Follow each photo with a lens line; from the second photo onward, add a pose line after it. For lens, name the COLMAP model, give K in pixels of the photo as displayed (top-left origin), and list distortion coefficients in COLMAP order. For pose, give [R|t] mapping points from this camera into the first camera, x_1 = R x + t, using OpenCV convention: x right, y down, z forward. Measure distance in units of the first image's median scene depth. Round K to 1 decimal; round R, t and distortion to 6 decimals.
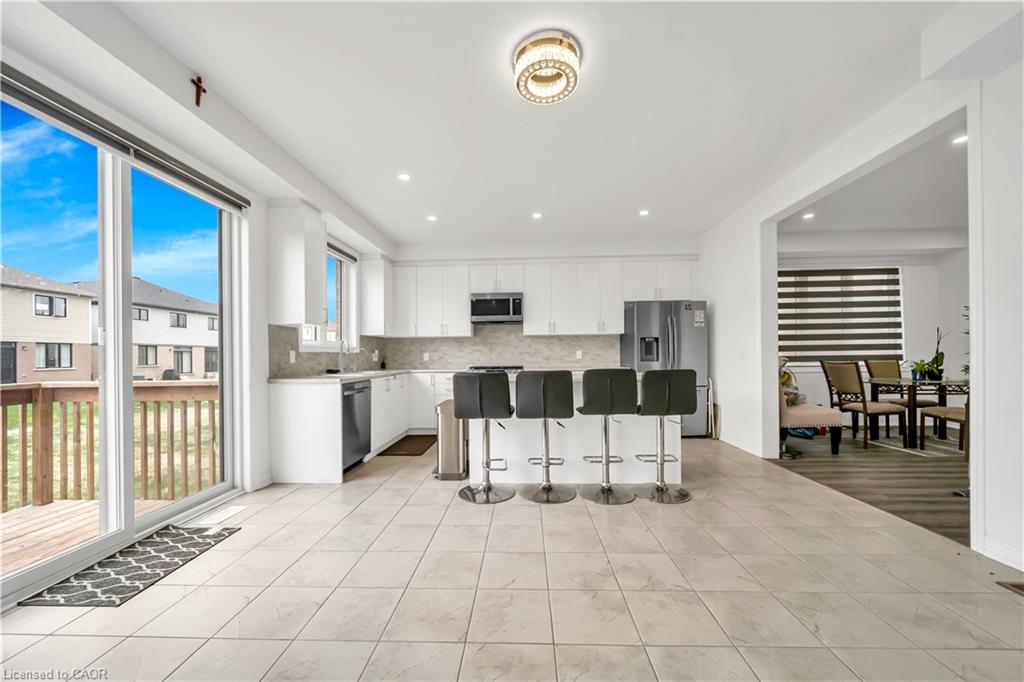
lens RADIAL K [[374.2, 0, 511.8], [0, 374.2, 357.7], [0, 0, 1]] dist [-0.001067, 0.001427]
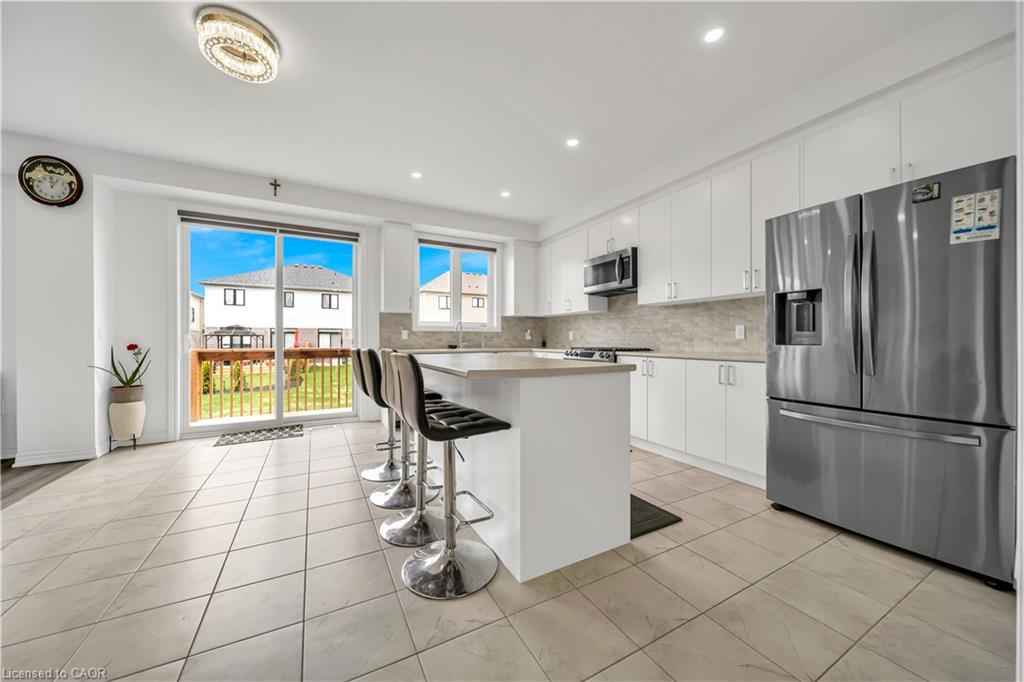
lens RADIAL K [[359.5, 0, 508.6], [0, 359.5, 341.3], [0, 0, 1]] dist [0.002918, -0.001501]
pose [[0.510103, 0.013367, -0.860009, 0.693887], [-0.007682, 0.999910, 0.010985, 0.004274], [0.860079, 0.001003, 0.510160, 0.596702]]
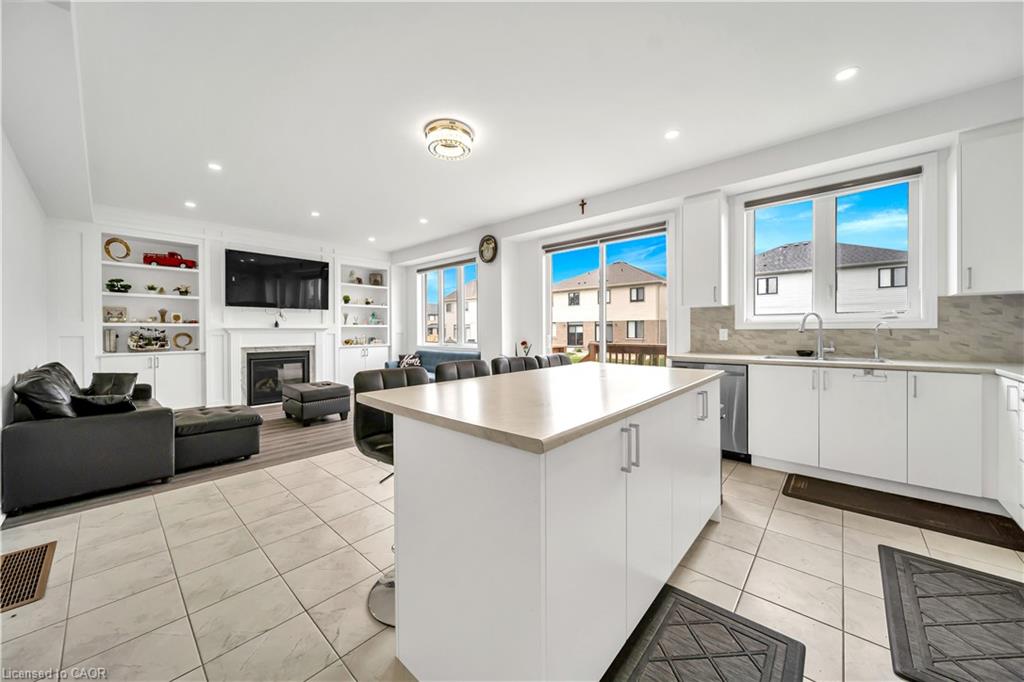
lens RADIAL K [[374.2, 0, 513.7], [0, 374.2, 332.1], [0, 0, 1]] dist [-0.001067, 0.001427]
pose [[-0.644314, 0.018821, -0.764529, 0.555374], [0.010473, 0.999821, 0.015787, -0.029468], [0.764689, 0.002165, -0.644395, 1.125587]]
